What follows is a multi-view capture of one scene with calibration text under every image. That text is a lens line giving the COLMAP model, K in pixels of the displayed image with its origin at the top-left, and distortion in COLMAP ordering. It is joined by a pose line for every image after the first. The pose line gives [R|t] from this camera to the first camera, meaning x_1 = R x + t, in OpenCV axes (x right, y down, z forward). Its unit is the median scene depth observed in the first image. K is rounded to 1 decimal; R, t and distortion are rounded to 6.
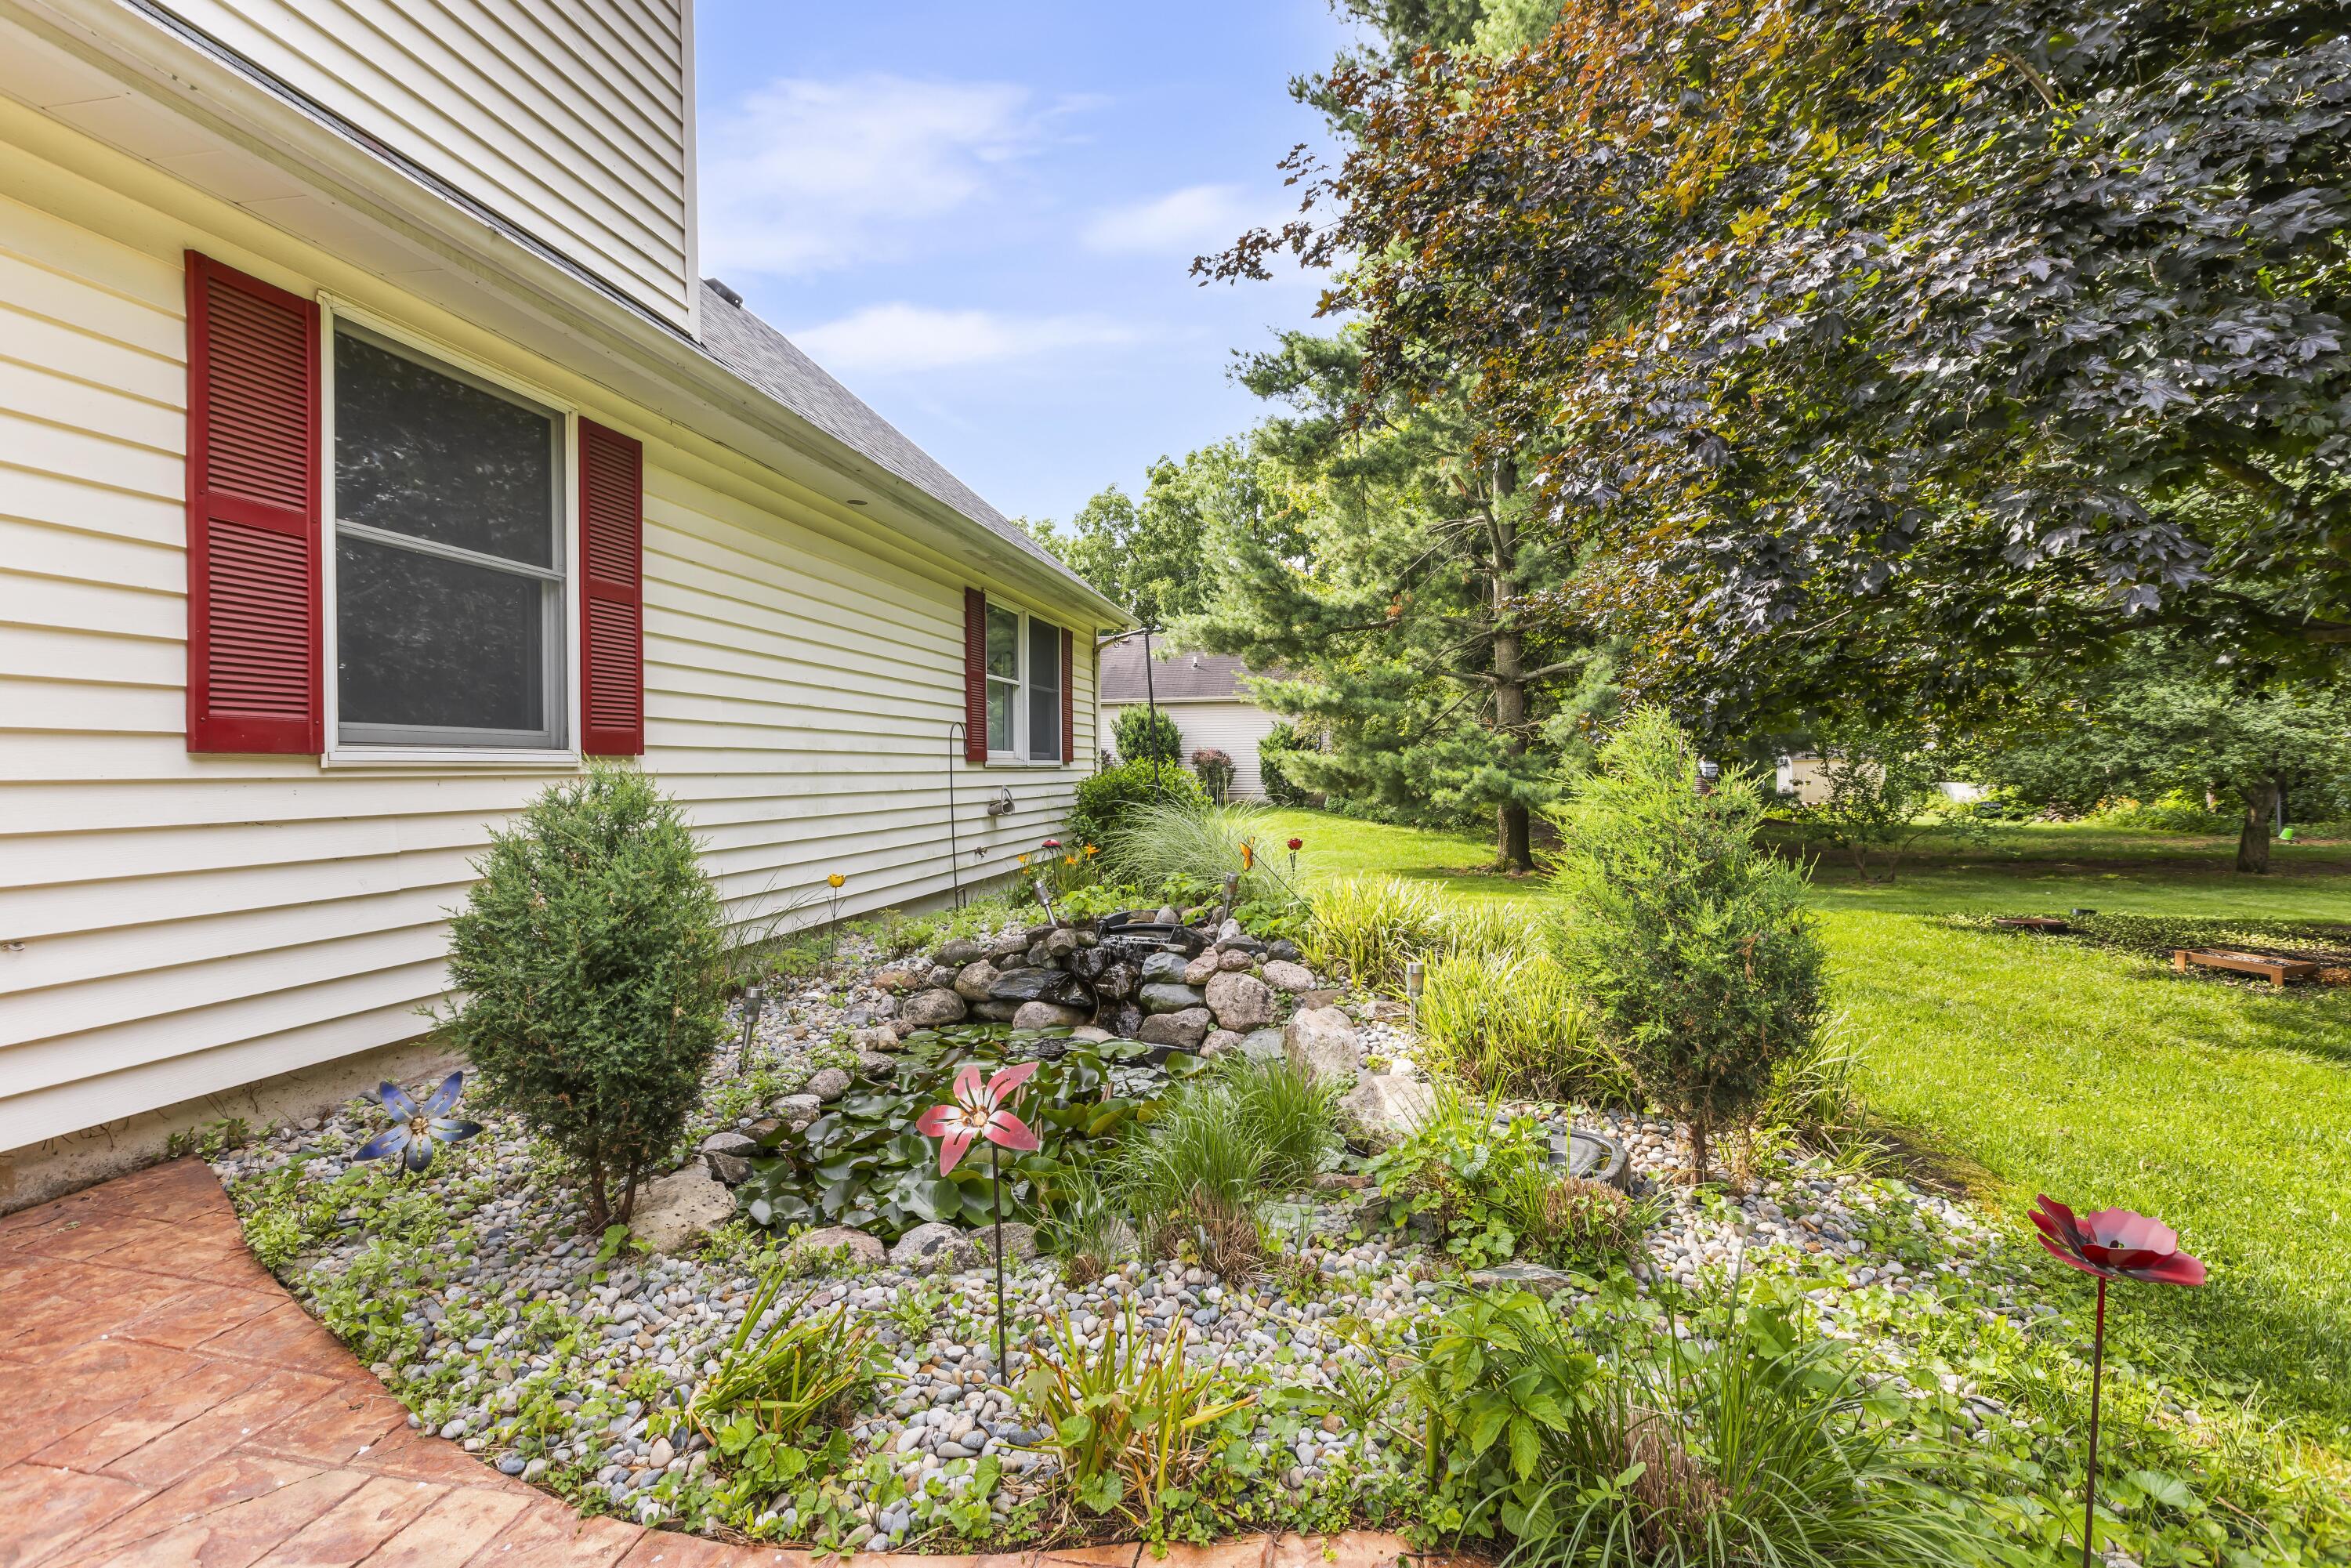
lens RADIAL K [[1048.6, 0, 1169.7], [0, 1048.6, 770.7], [0, 0, 1]] dist [-0.001218, -0.000026]
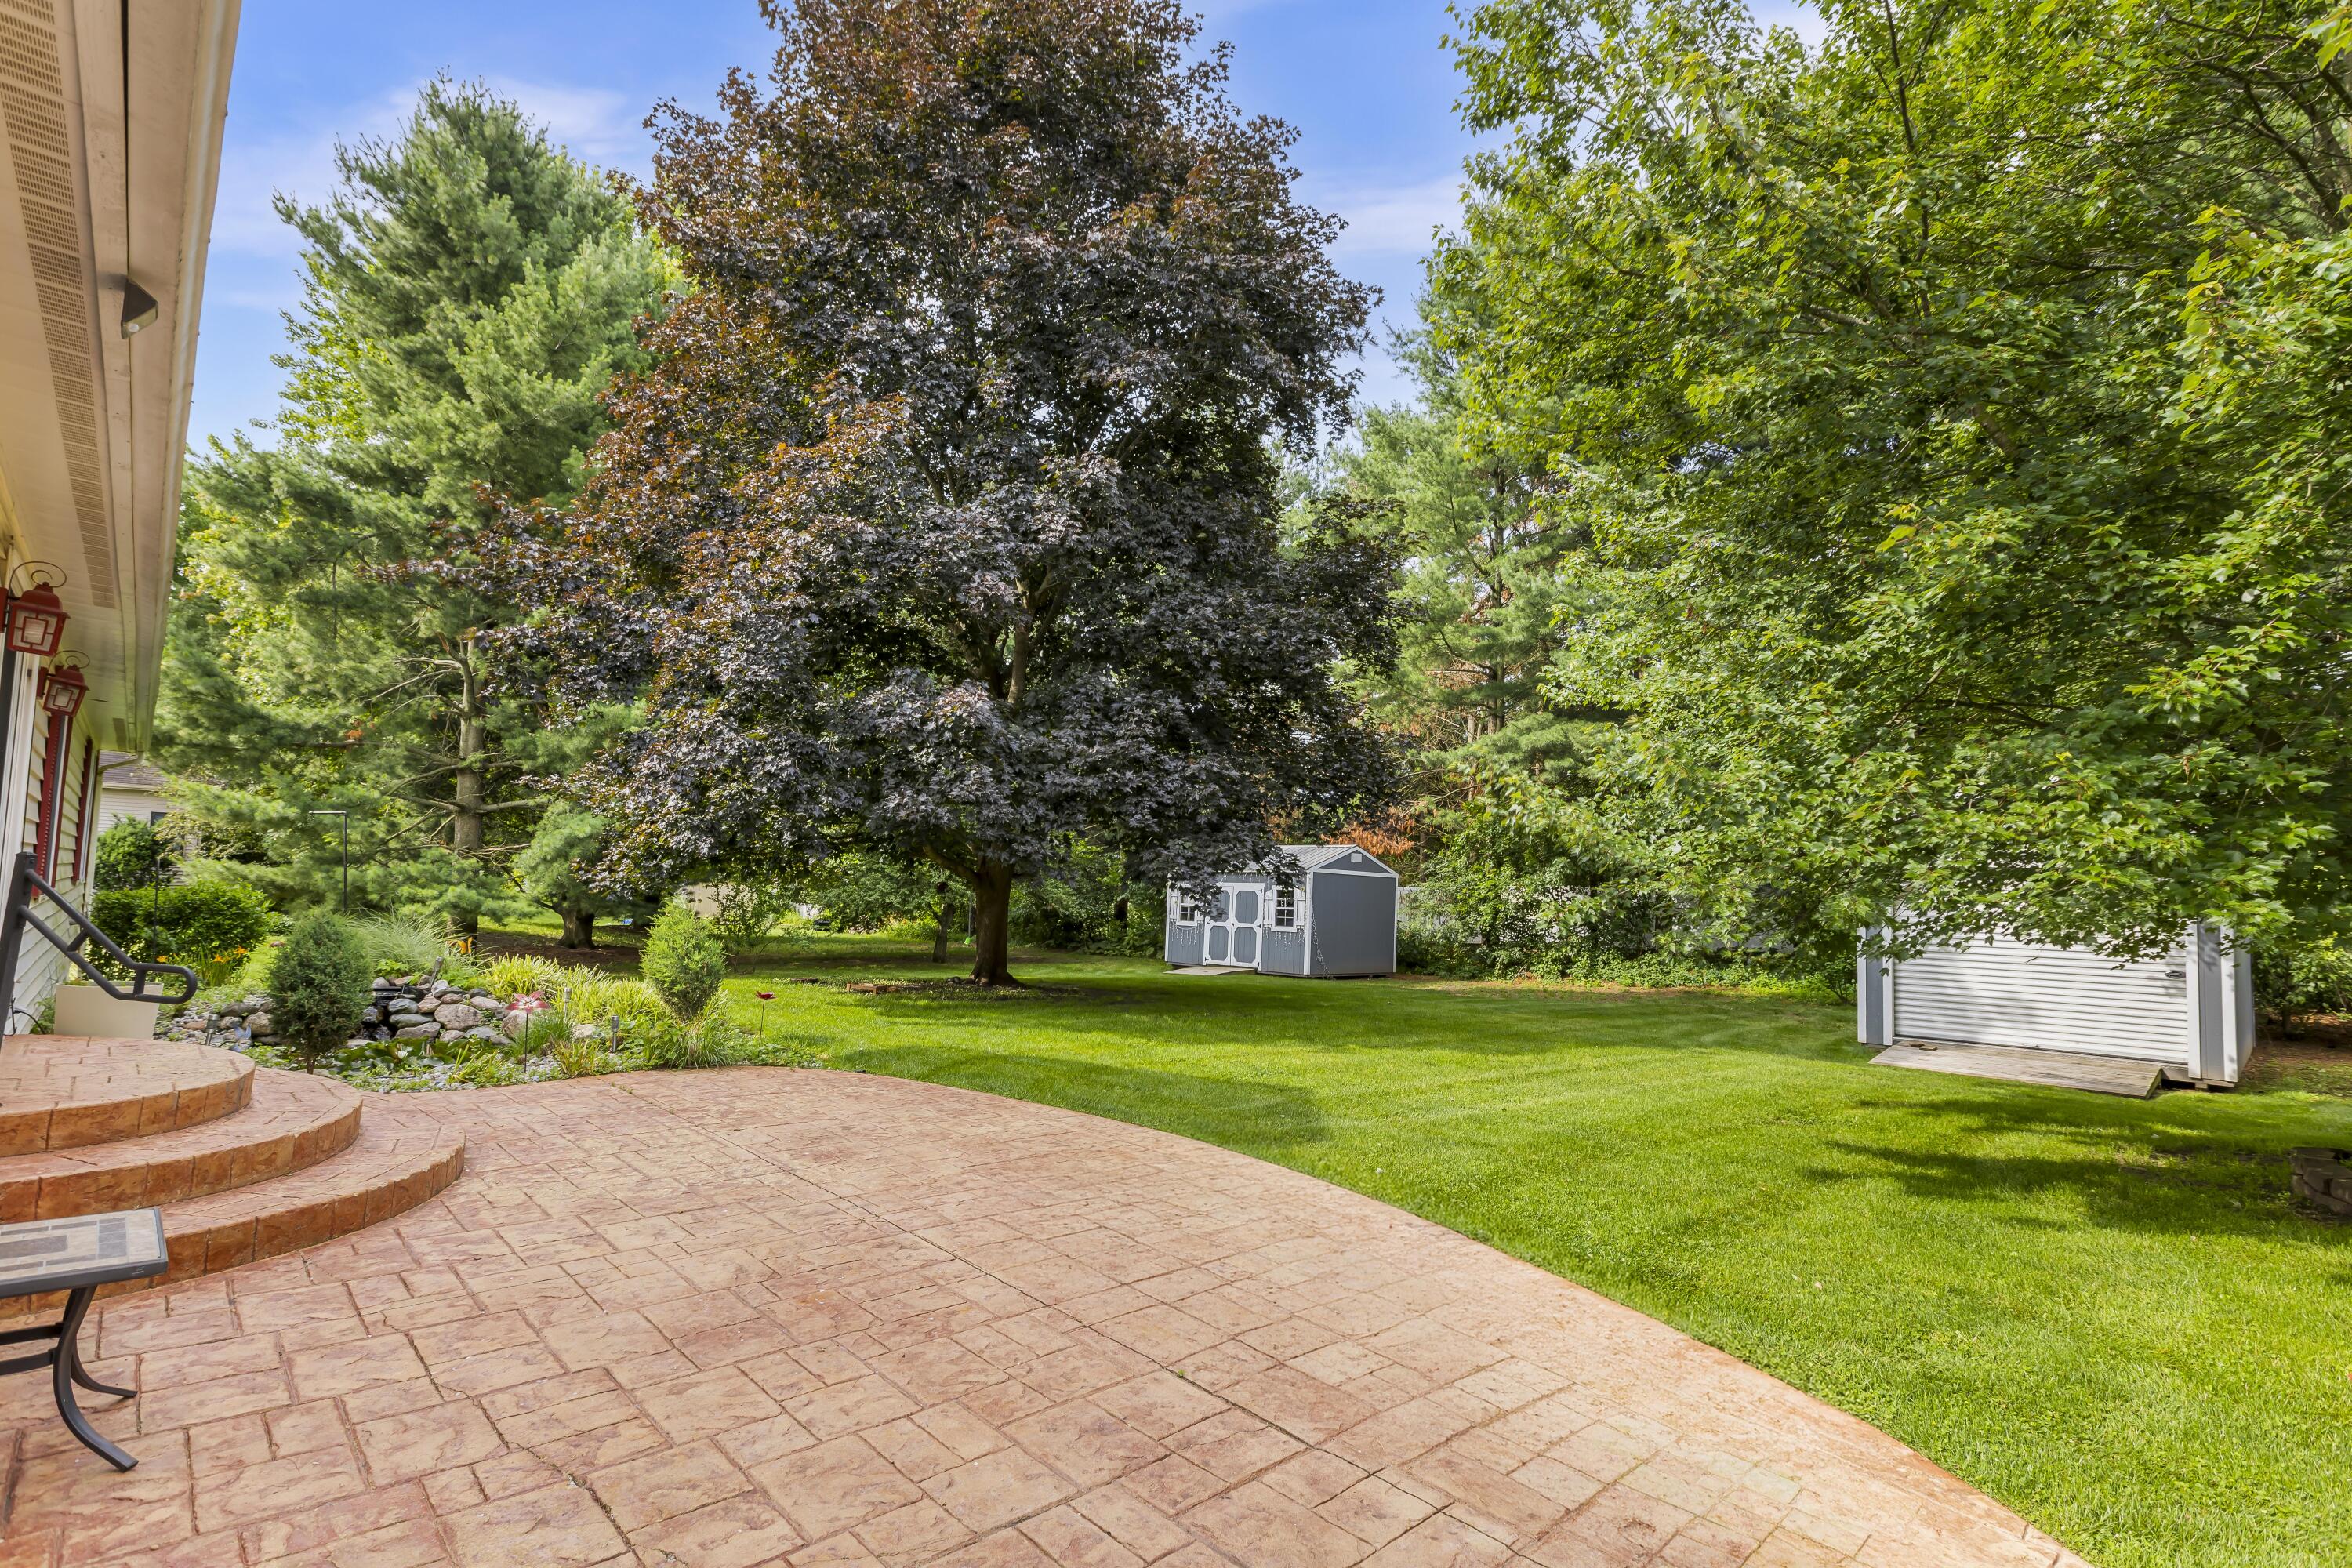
lens RADIAL K [[1065.7, 0, 1184.8], [0, 1065.7, 828.3], [0, 0, 1]] dist [0.000730, 0.000216]
pose [[0.560760, 0.080235, 0.824081, -0.216184], [-0.038493, 0.996744, -0.070853, -0.014402], [-0.827083, 0.008010, 0.562023, -0.334325]]
